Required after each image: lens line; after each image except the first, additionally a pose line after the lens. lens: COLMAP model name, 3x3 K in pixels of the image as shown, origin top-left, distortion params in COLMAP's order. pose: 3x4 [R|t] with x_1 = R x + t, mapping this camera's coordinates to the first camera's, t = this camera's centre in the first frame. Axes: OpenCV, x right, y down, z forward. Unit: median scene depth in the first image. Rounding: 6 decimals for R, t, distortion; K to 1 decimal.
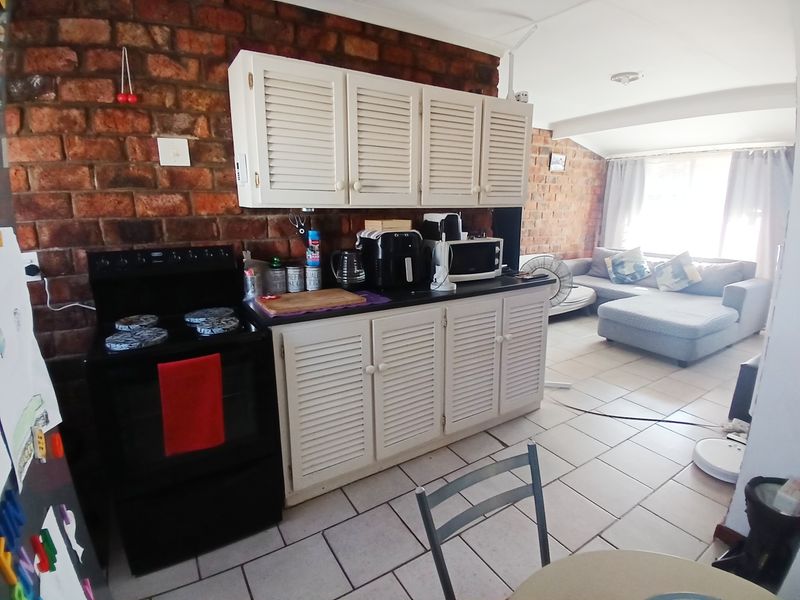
lens RADIAL K [[406.6, 0, 398.9], [0, 406.6, 290.9], [0, 0, 1]] dist [0.002855, -0.055066]
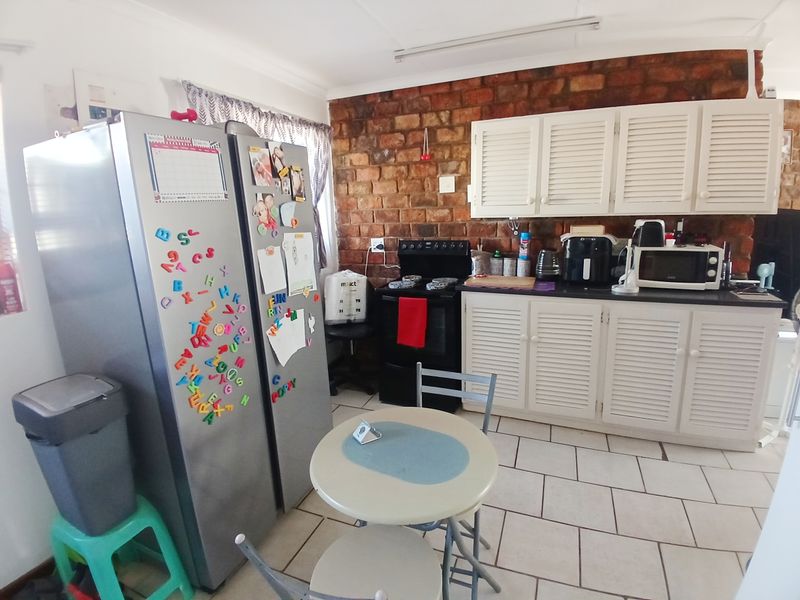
lens RADIAL K [[406.6, 0, 398.9], [0, 406.6, 290.9], [0, 0, 1]] dist [0.002855, -0.055066]
pose [[0.560388, 0.149396, -0.814645, 0.801158], [-0.135437, 0.986887, 0.087817, -0.021889], [0.817081, 0.061121, 0.573273, -0.131032]]
